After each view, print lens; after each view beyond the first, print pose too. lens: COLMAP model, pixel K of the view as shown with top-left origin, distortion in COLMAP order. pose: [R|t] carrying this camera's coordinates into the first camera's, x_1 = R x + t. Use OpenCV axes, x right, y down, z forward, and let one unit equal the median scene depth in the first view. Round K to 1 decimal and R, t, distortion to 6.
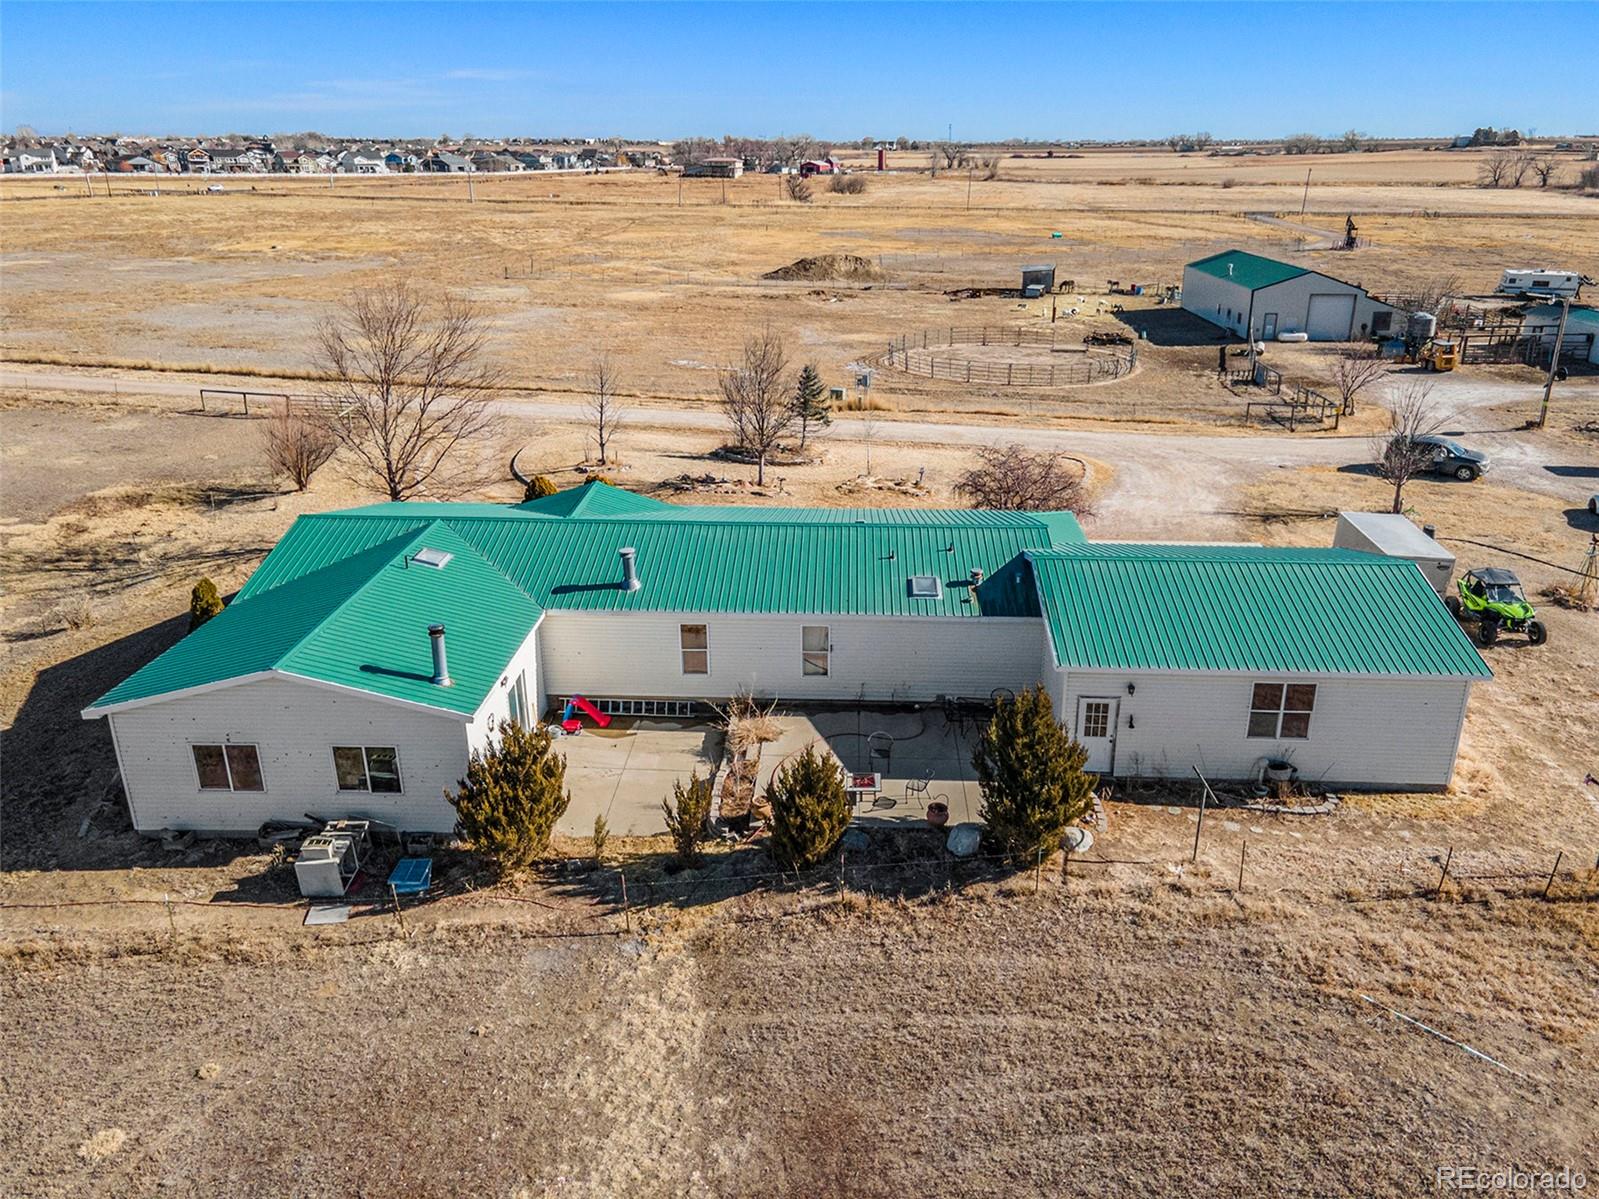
lens RADIAL K [[1154.3, 0, 807.6], [0, 1154.3, 593.0], [0, 0, 1]] dist [0.034032, 0.003804]
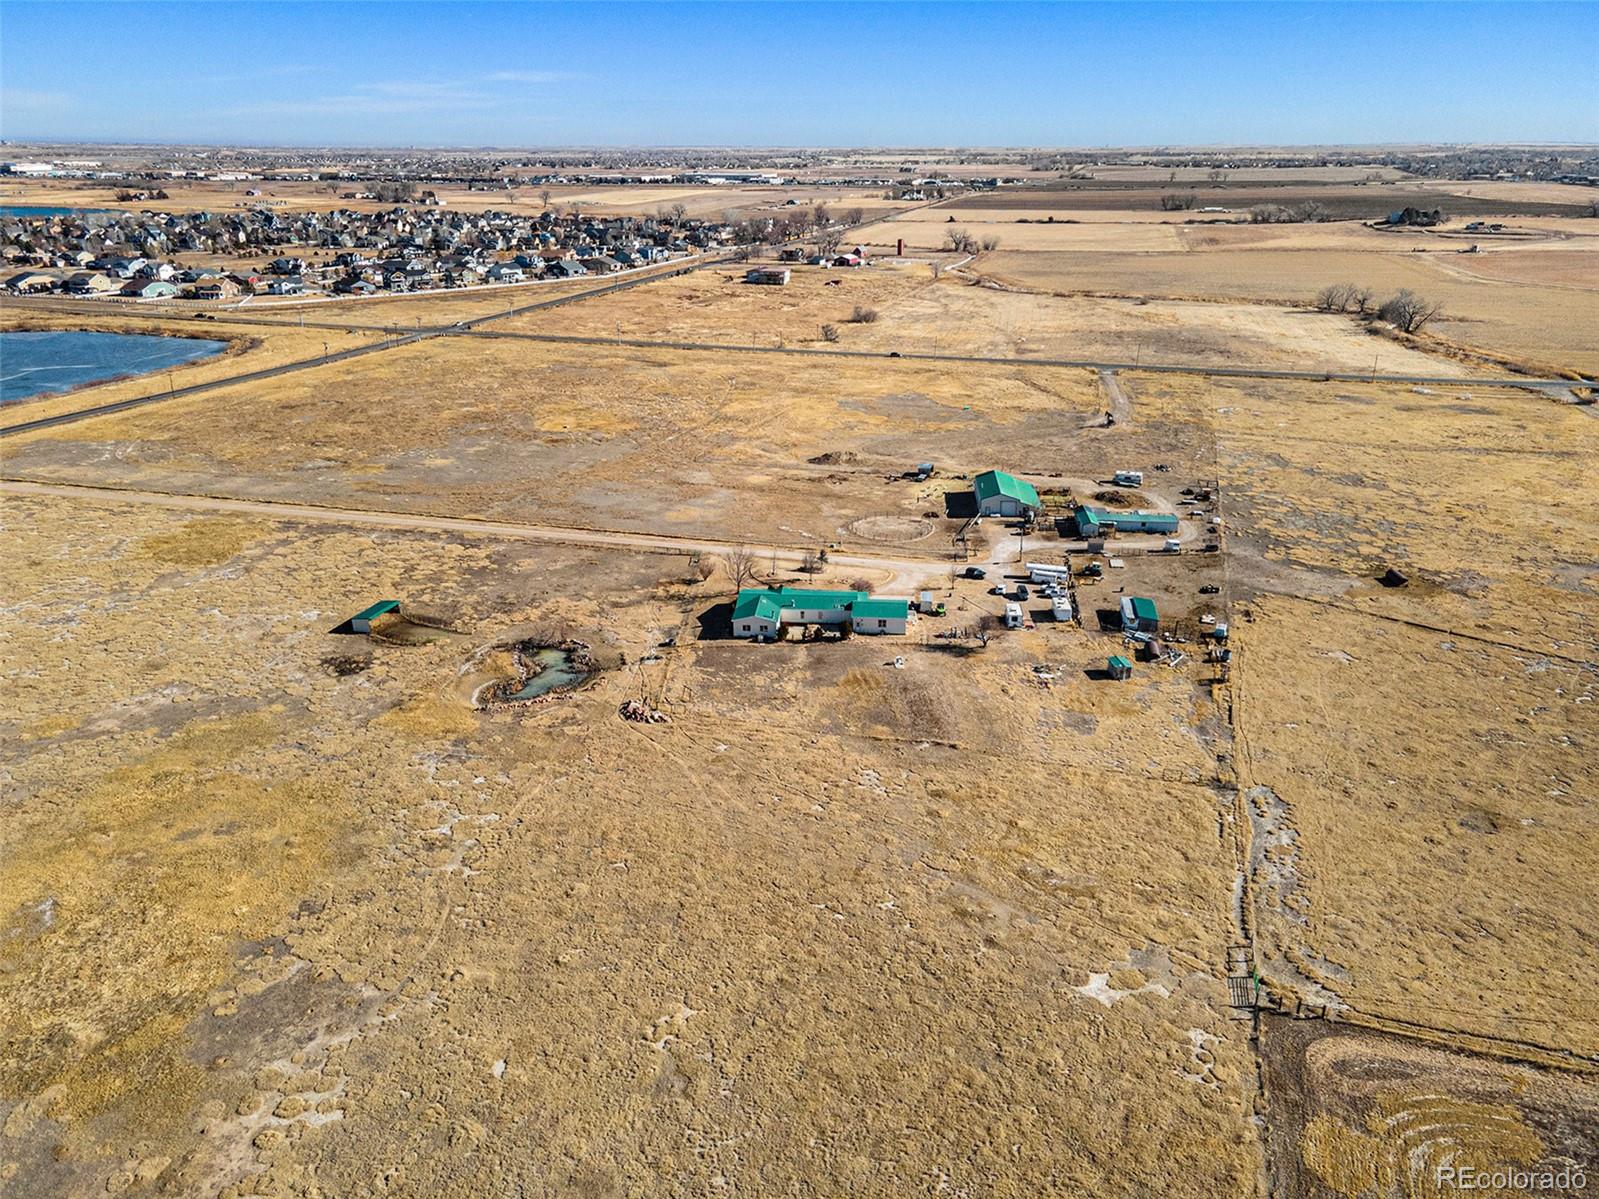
lens RADIAL K [[1154.3, 0, 807.6], [0, 1154.3, 593.0], [0, 0, 1]] dist [0.034032, 0.003804]
pose [[0.999521, 0.011076, -0.028887, 0.128460], [-0.011079, 0.999939, 0.000045, -0.082772], [0.028886, 0.000275, 0.999583, -5.865165]]
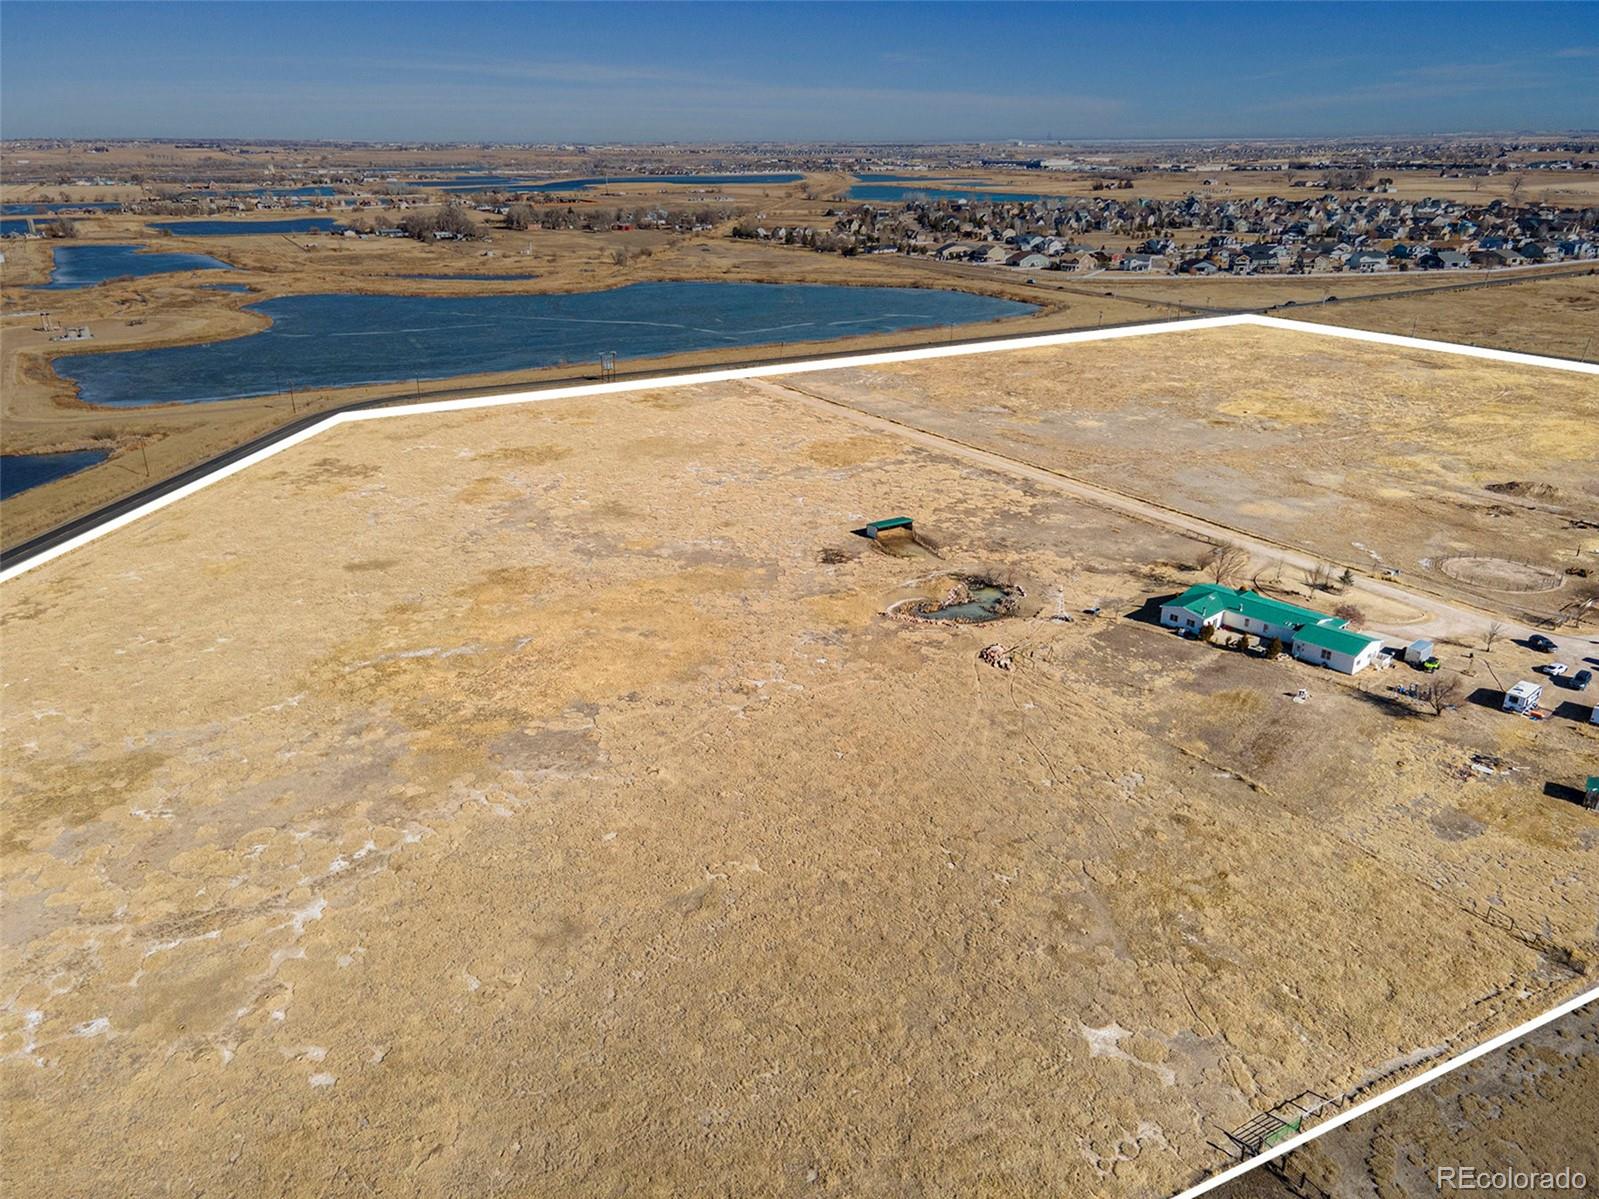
lens RADIAL K [[1154.3, 0, 807.6], [0, 1154.3, 593.0], [0, 0, 1]] dist [0.034032, 0.003804]
pose [[0.694534, 0.252629, -0.673648, 2.414344], [-0.248560, 0.962925, 0.104847, -0.170433], [0.675160, 0.094622, 0.731577, -5.139216]]
